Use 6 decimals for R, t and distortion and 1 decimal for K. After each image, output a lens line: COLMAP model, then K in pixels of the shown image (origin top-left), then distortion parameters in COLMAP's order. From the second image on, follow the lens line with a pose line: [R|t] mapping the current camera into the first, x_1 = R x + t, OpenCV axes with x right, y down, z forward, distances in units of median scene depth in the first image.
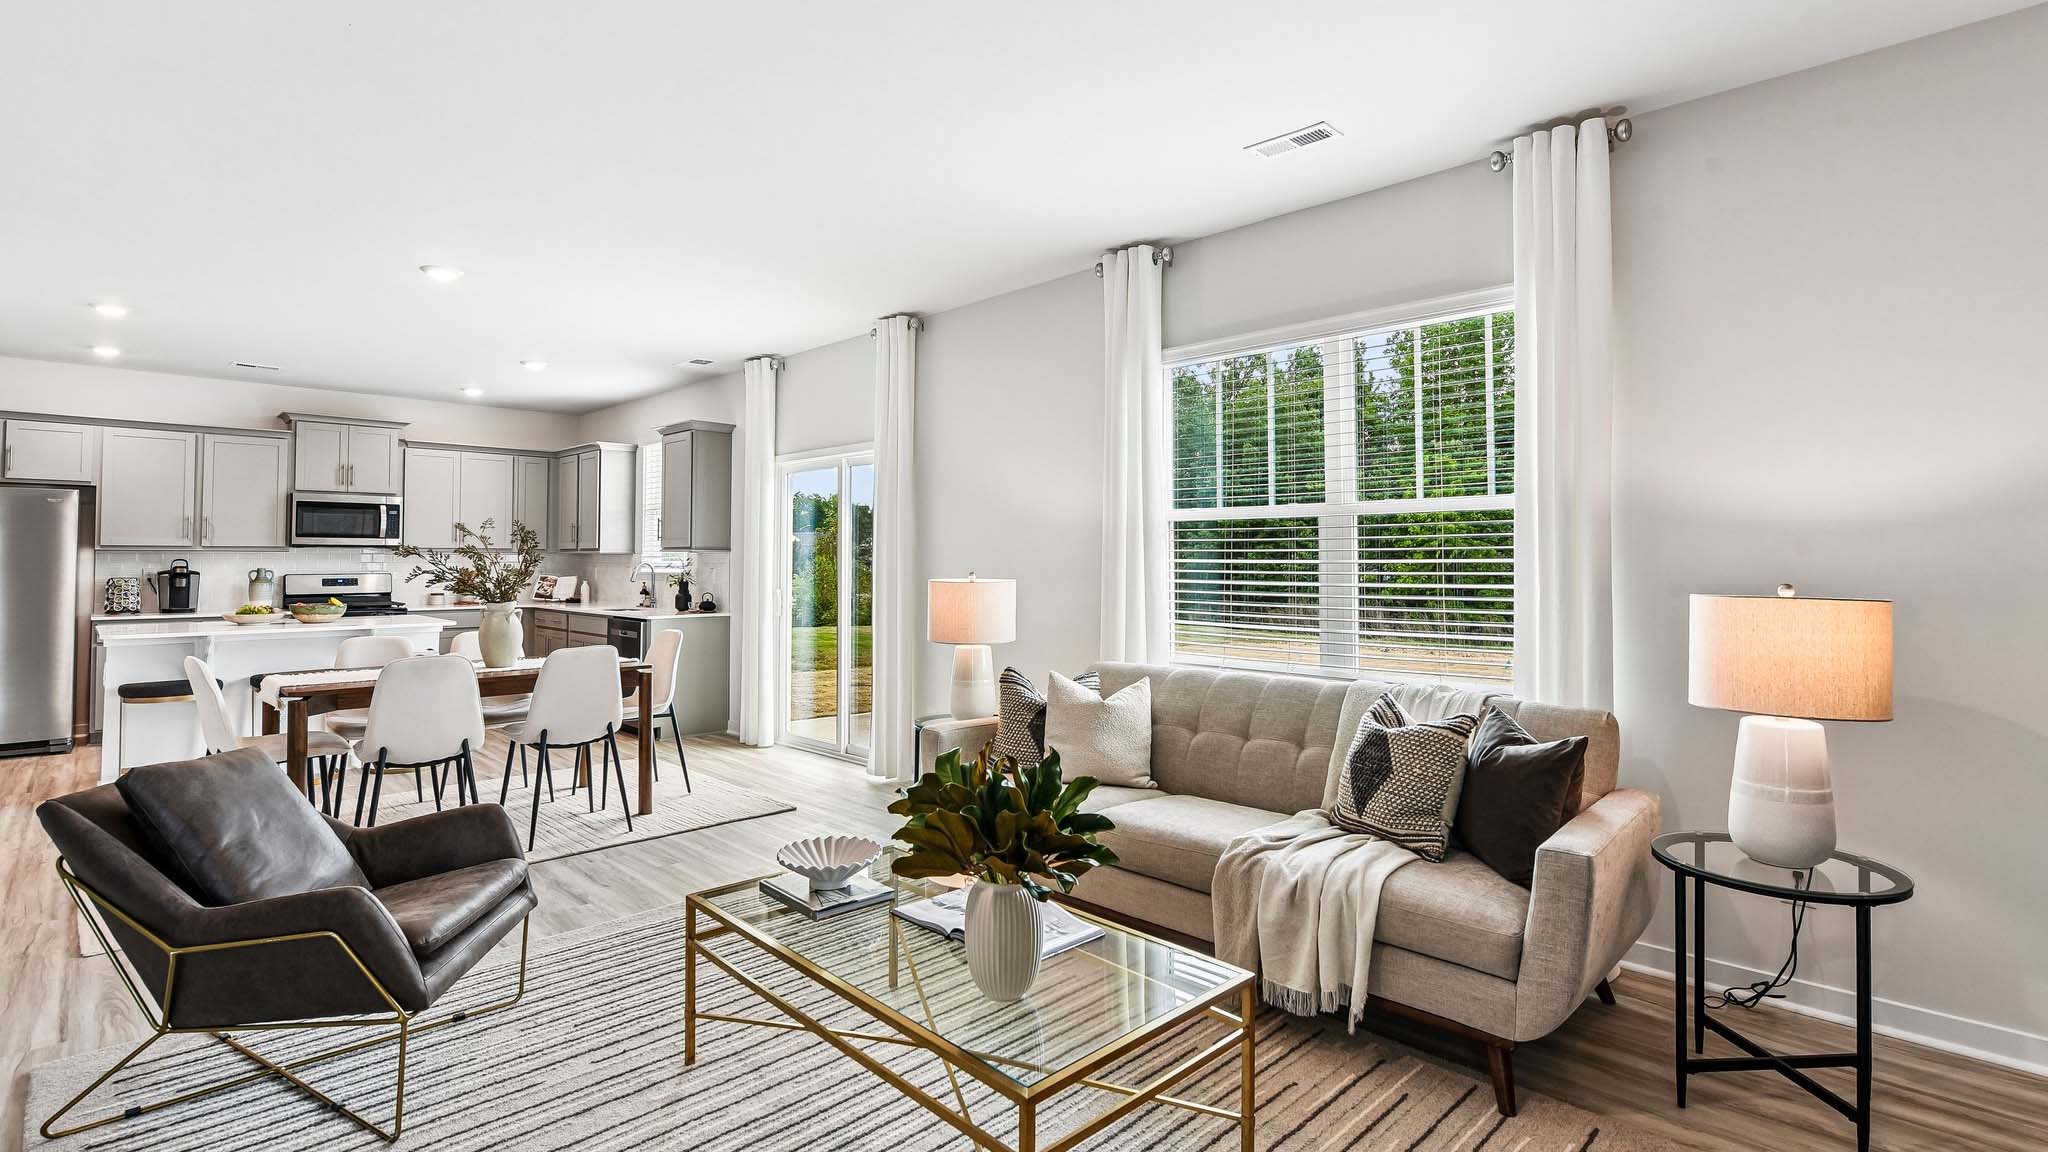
lens RADIAL K [[944.9, 0, 1014.0], [0, 944.9, 532.0], [0, 0, 1]] dist [-0.012379, -0.001520]
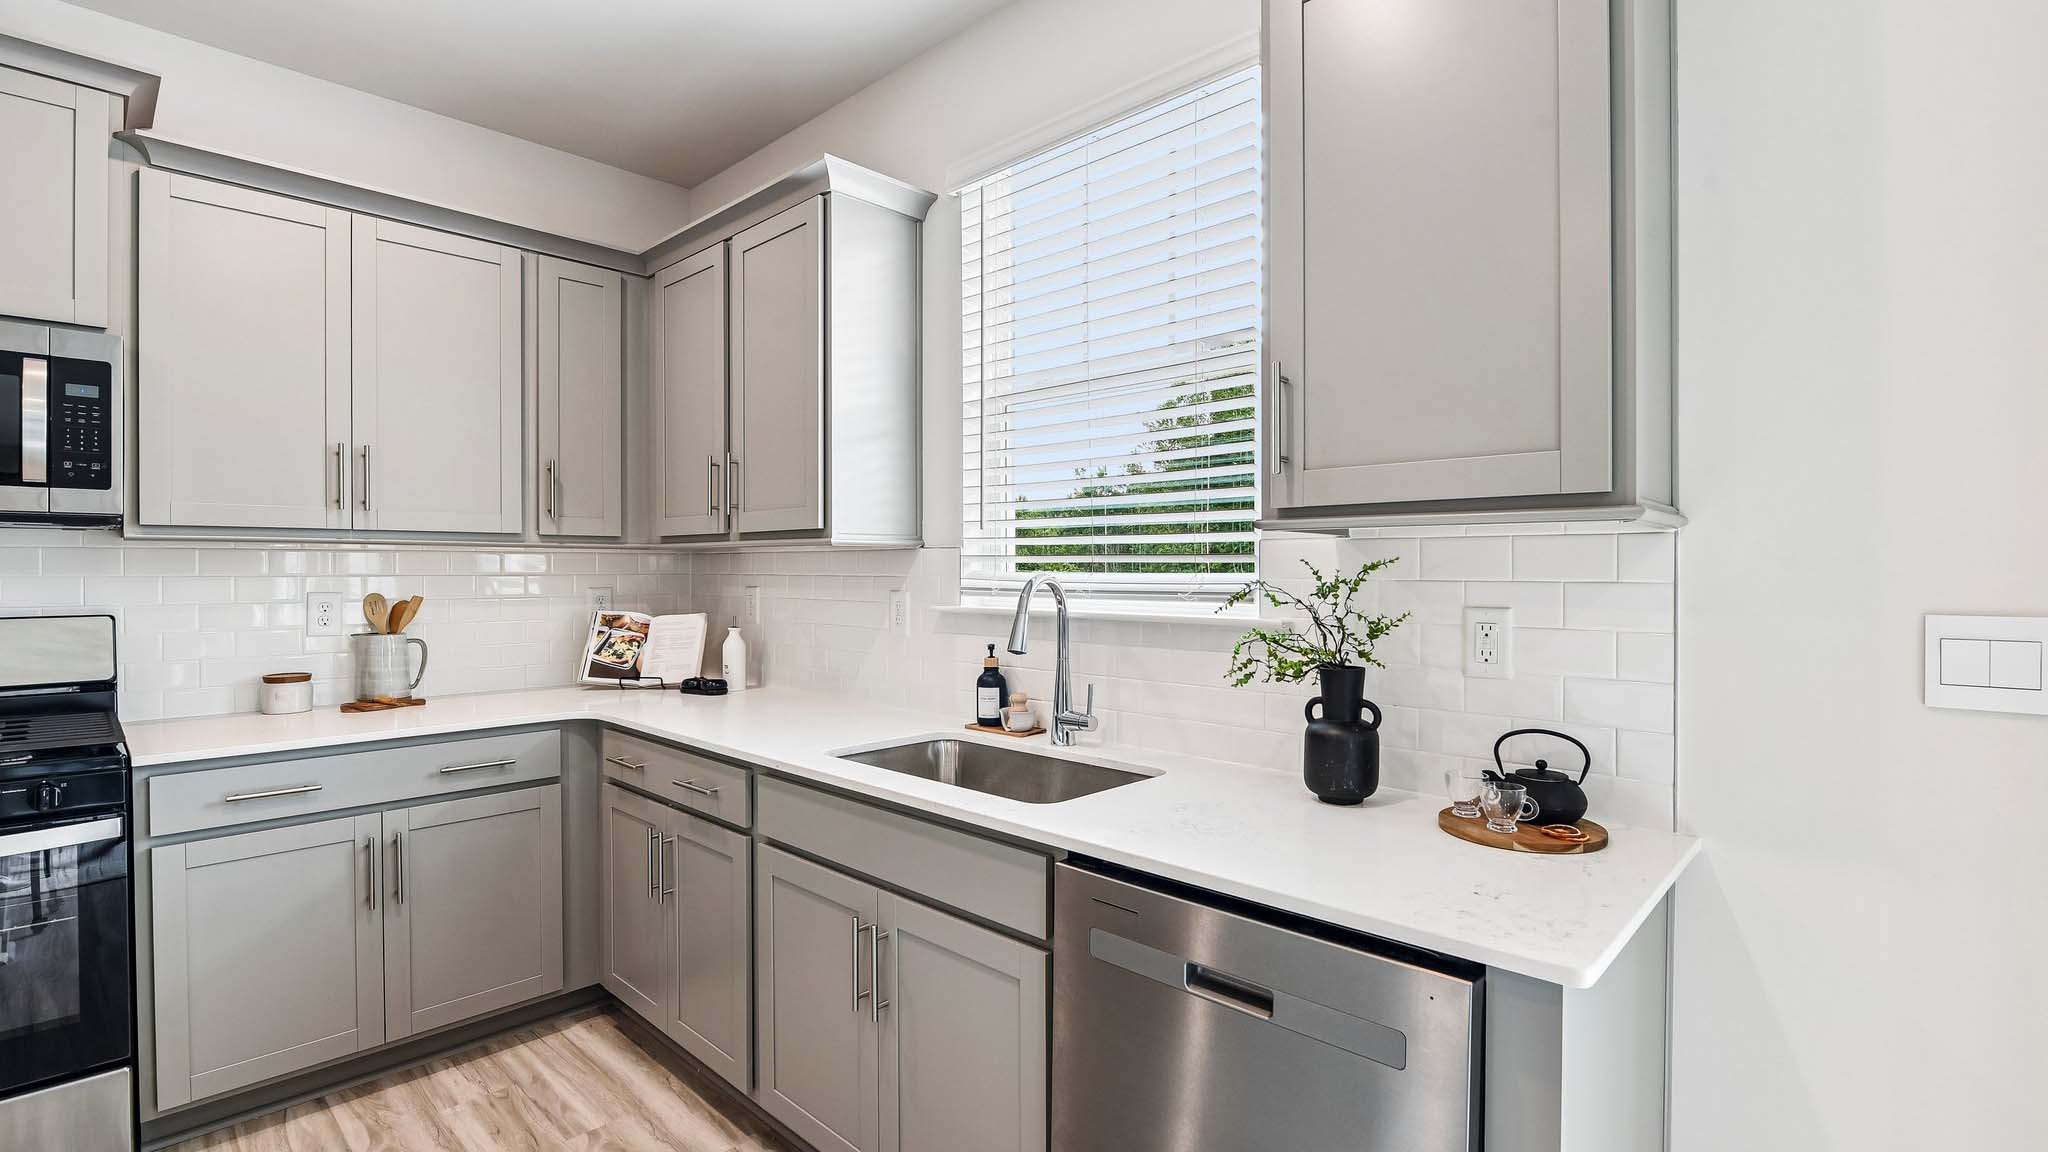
lens RADIAL K [[944.9, 0, 1024.9], [0, 944.9, 574.2], [0, 0, 1]] dist [-0.012379, -0.001520]
pose [[0.999616, -0.000426, 0.027700, -0.438594], [-0.000563, 0.999362, 0.035709, 0.023669], [-0.027697, -0.035711, 0.998978, 0.796144]]
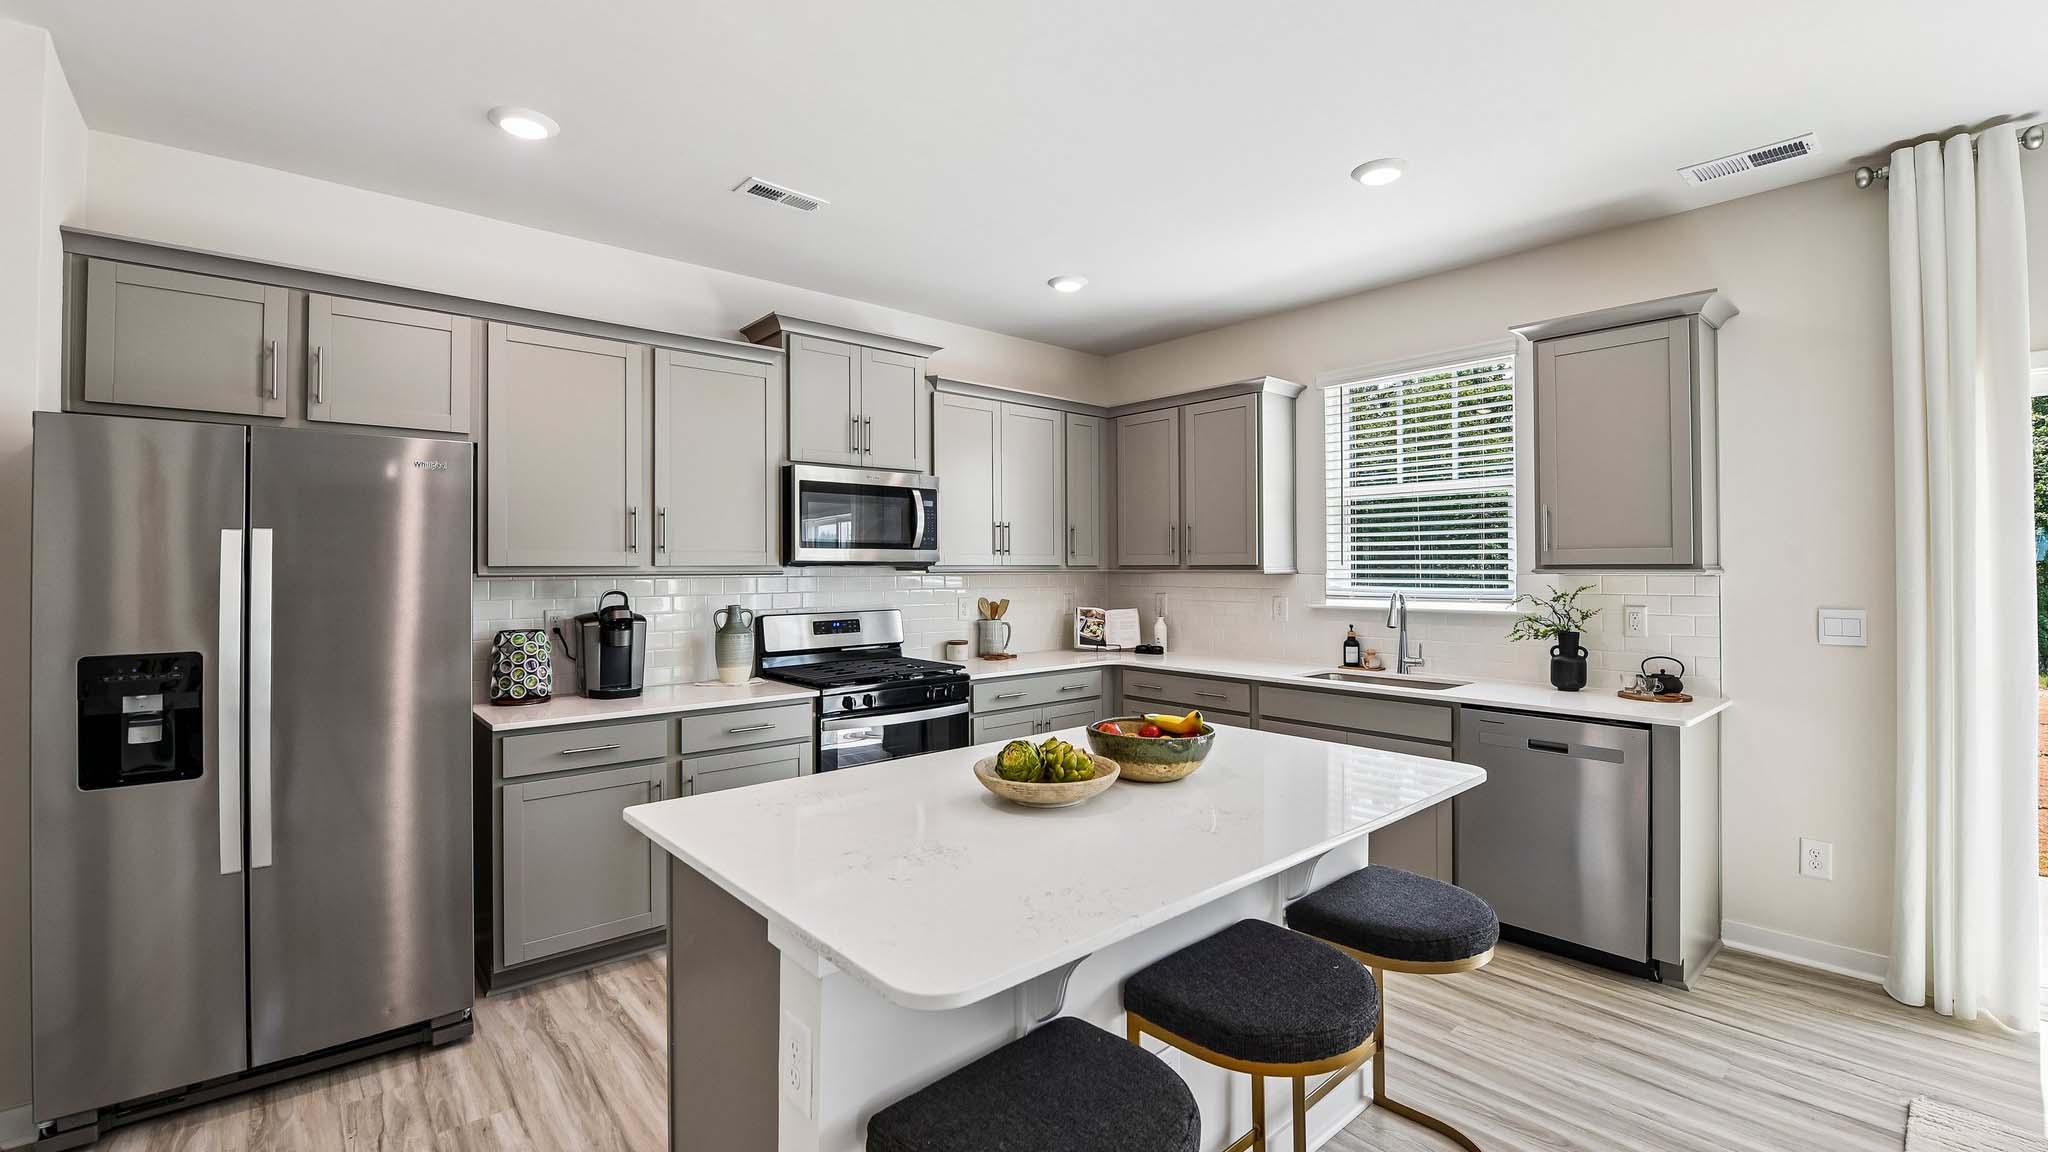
lens RADIAL K [[852.6, 0, 1029.6], [0, 852.6, 564.3], [0, 0, 1]] dist [-0.021872, 0.000465]
pose [[0.998188, -0.003668, -0.060056, -0.624481], [0.005159, 0.999682, 0.024687, 0.003687], [0.059947, -0.024952, 0.997890, 0.537884]]
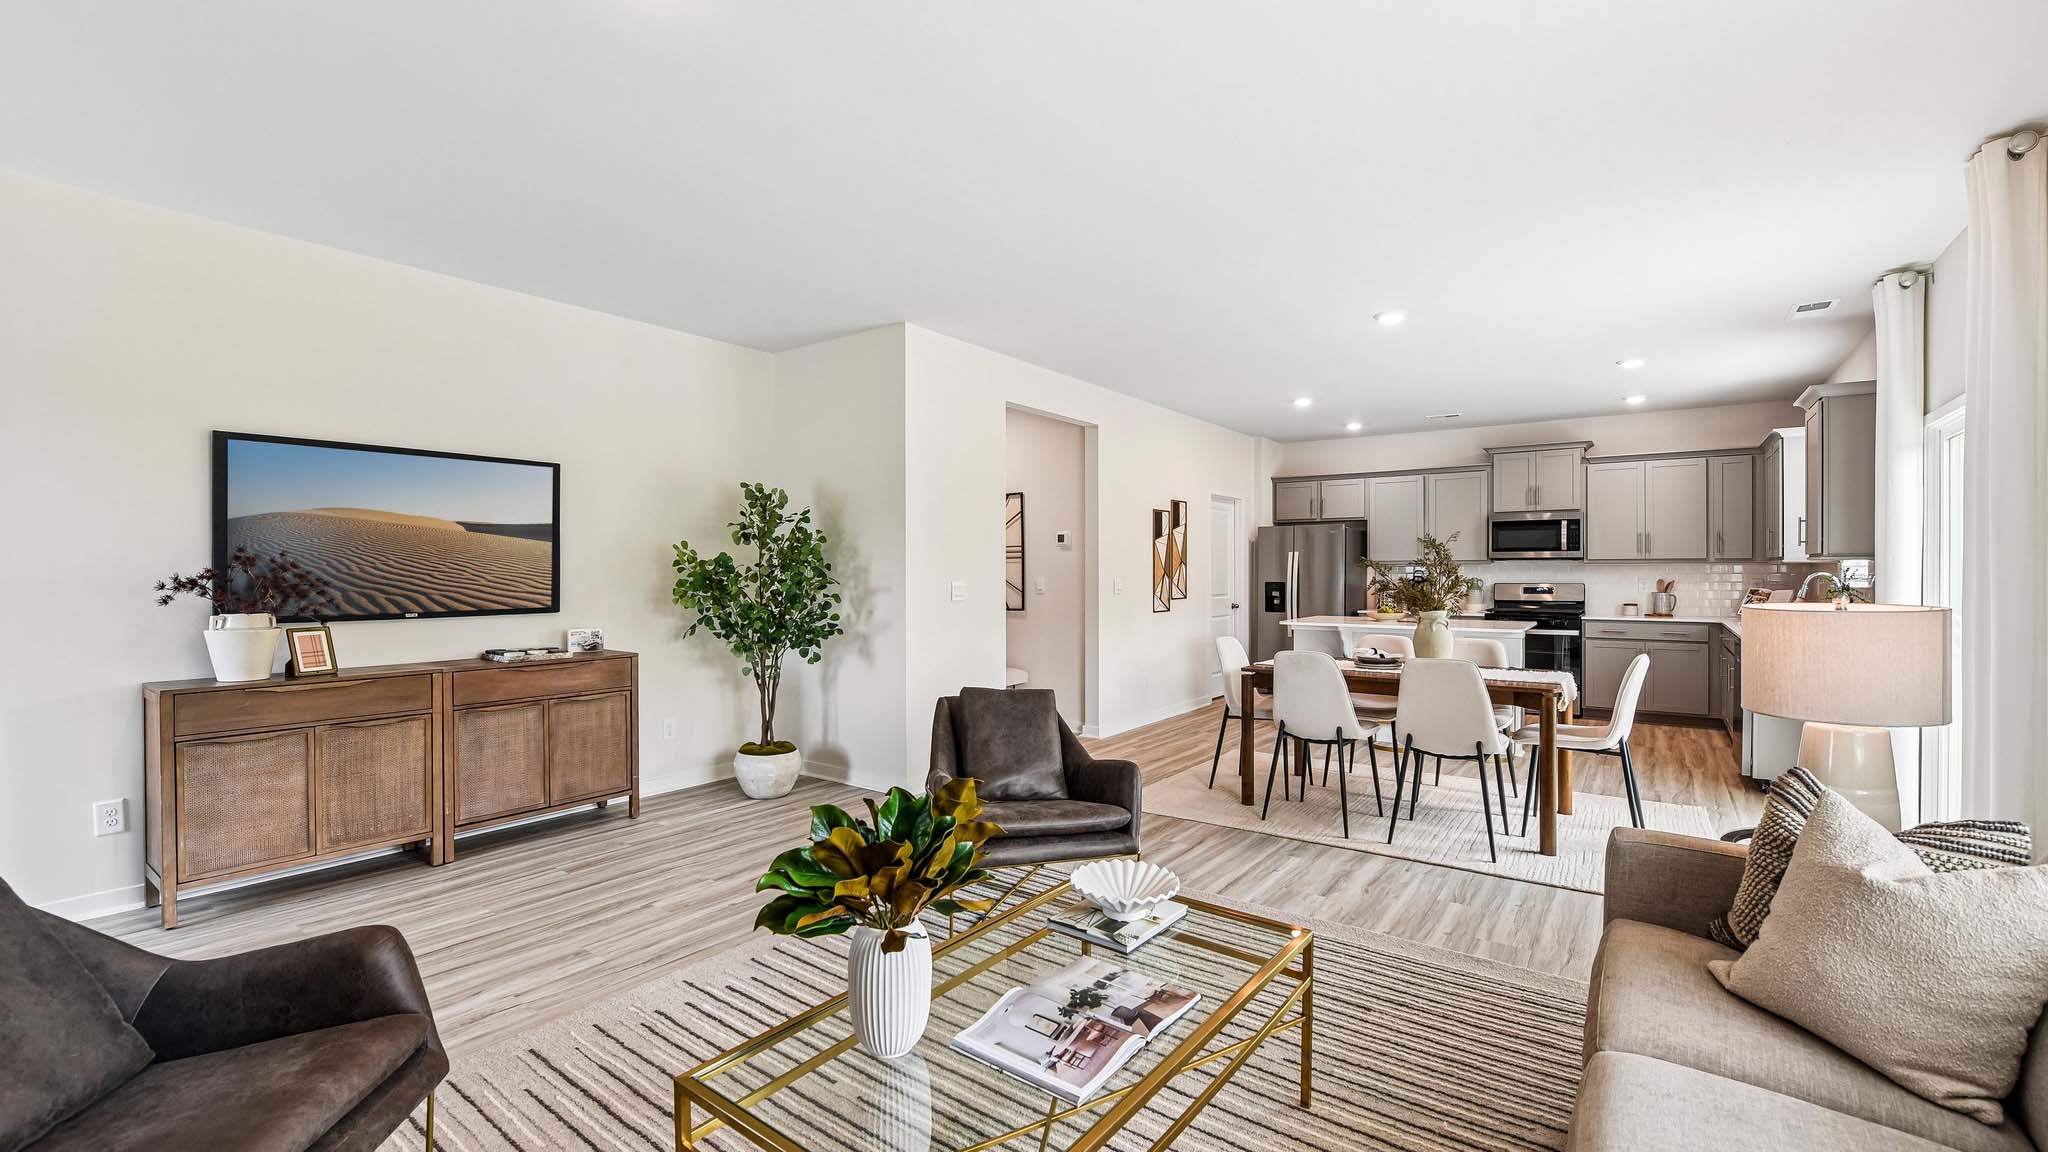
lens RADIAL K [[852.6, 0, 1033.5], [0, 852.6, 572.1], [0, 0, 1]] dist [-0.021872, 0.000465]
pose [[0.163871, 0.000095, -0.986482, 0.206168], [0.029844, 0.999542, 0.005053, 0.008345], [0.986030, -0.030269, 0.163793, 0.255821]]
